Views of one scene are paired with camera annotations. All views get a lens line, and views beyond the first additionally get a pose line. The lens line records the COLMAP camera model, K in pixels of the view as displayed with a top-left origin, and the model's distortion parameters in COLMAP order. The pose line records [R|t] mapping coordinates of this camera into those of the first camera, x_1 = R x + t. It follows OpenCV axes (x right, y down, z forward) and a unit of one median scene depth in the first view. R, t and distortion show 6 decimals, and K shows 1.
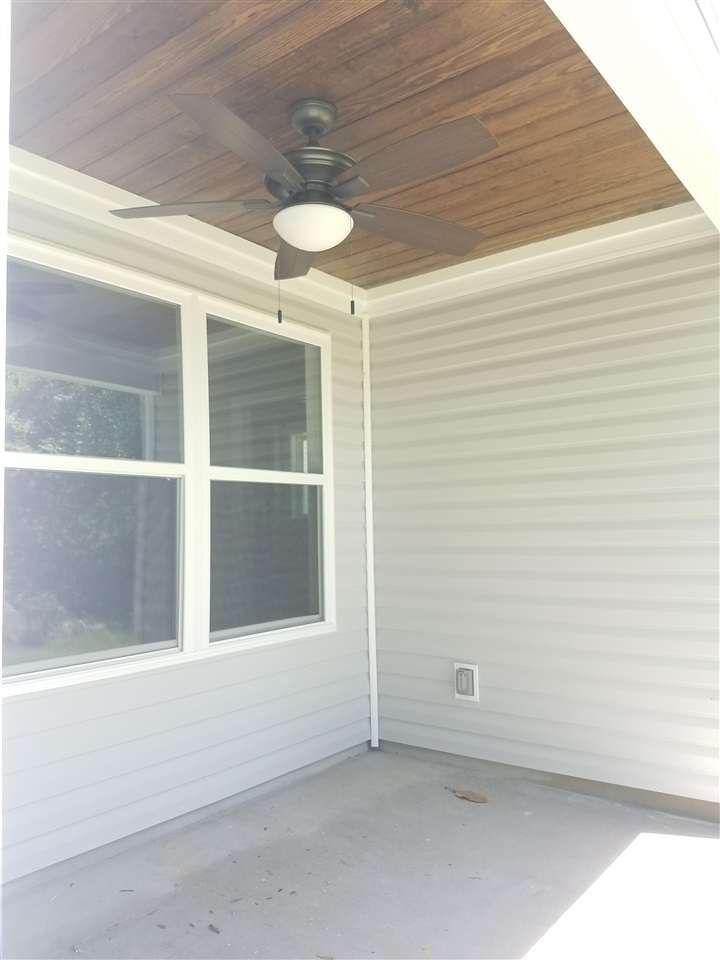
lens RADIAL K [[738.0, 0, 361.0], [0, 738.0, 493.5], [0, 0, 1]] dist [0.172346, -0.203276]
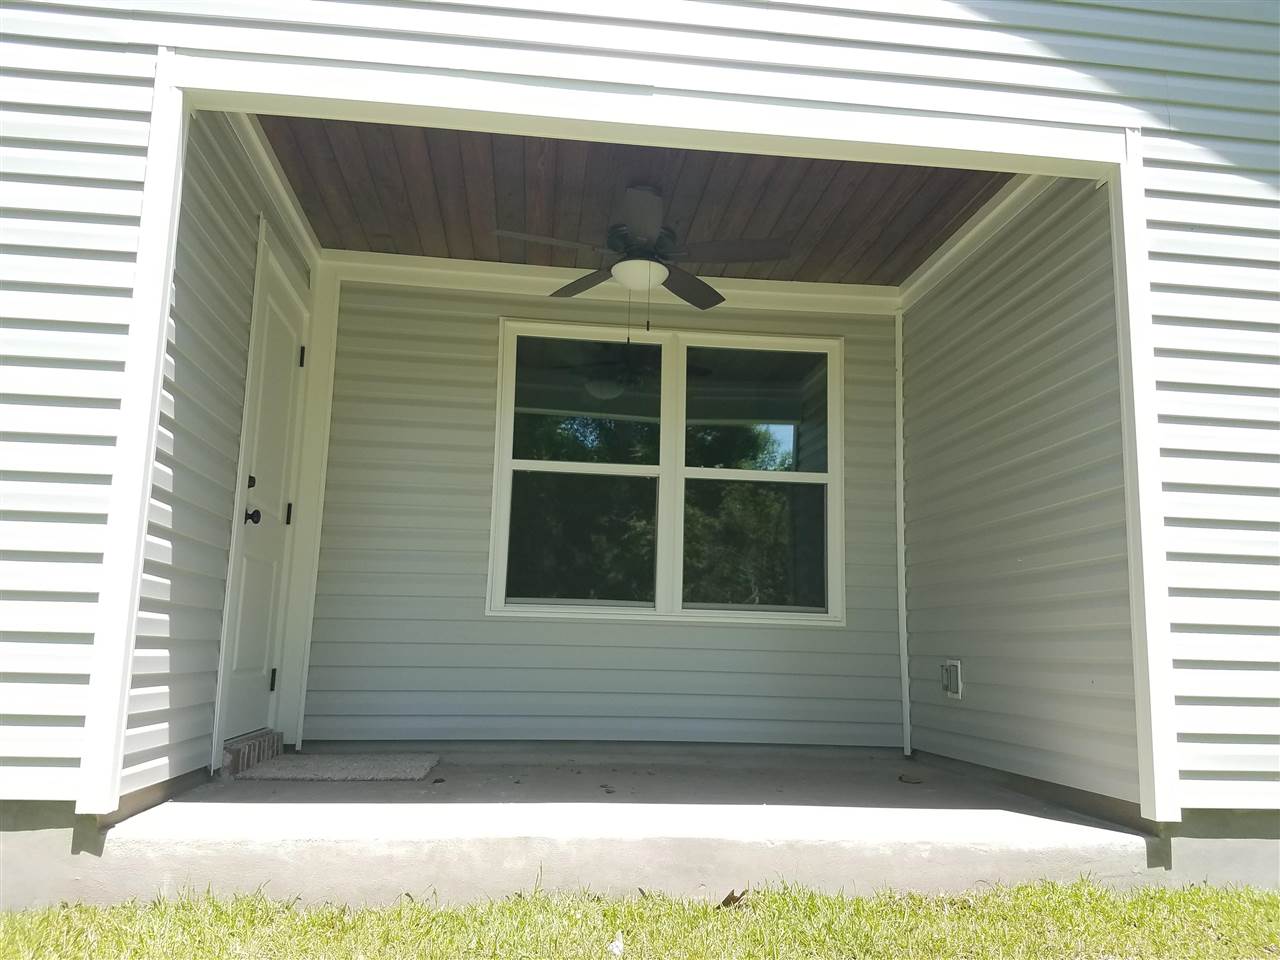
lens RADIAL K [[998.8, 0, 660.8], [0, 998.8, 505.9], [0, 0, 1]] dist [0.140576, -0.274312]
pose [[0.698088, -0.068353, -0.712742, 0.798173], [0.002695, 0.995677, -0.092847, 0.153207], [0.716007, 0.062895, 0.695255, -0.147972]]
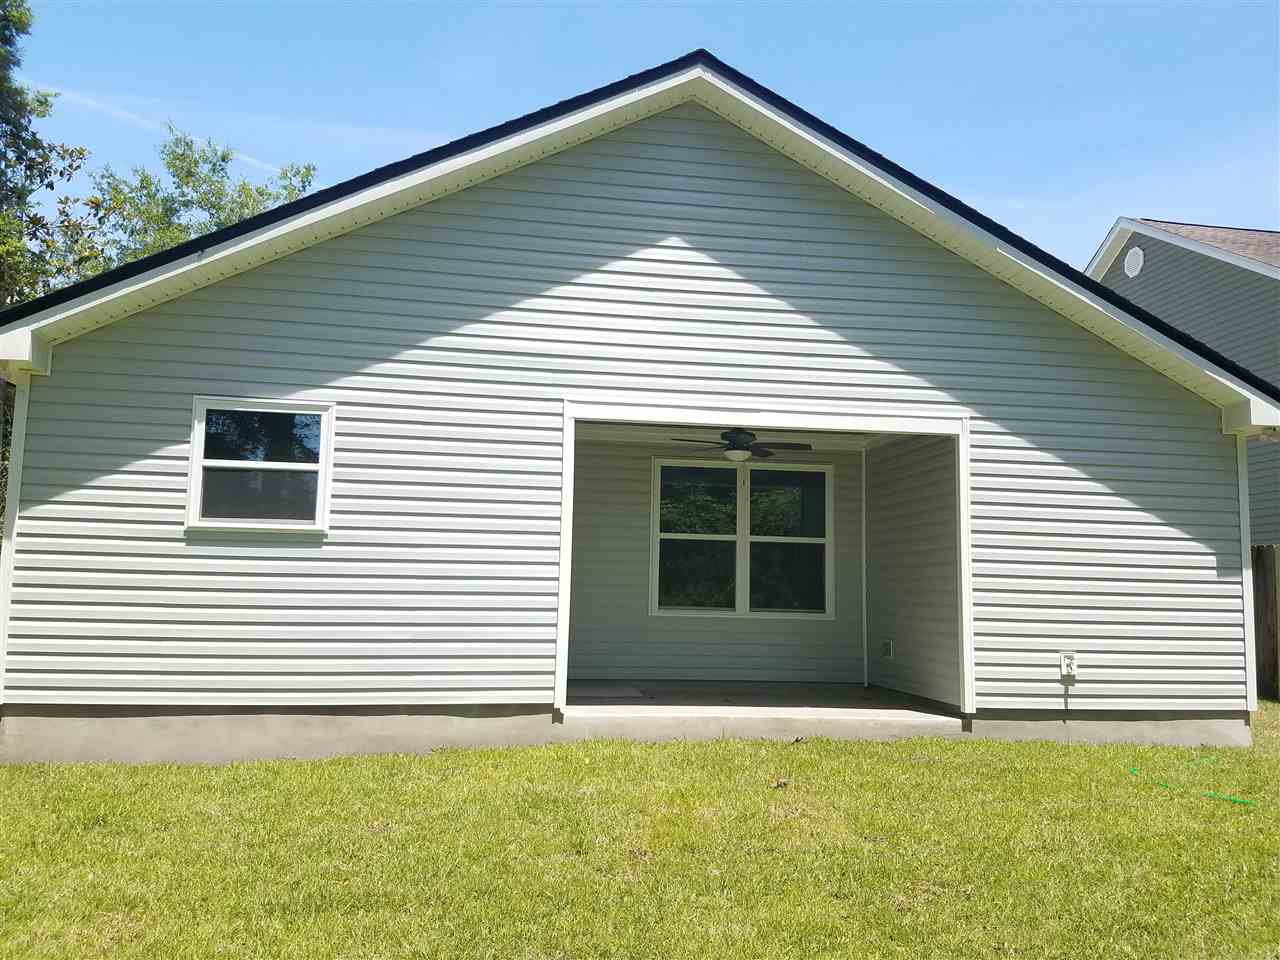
lens RADIAL K [[926.6, 0, 659.9], [0, 926.6, 497.4], [0, 0, 1]] dist [0.044499, -0.005140]
pose [[0.710432, -0.039549, -0.702654, 1.374581], [0.001149, 0.998484, -0.055038, 0.002597], [0.703765, 0.038294, 0.709400, -1.052553]]
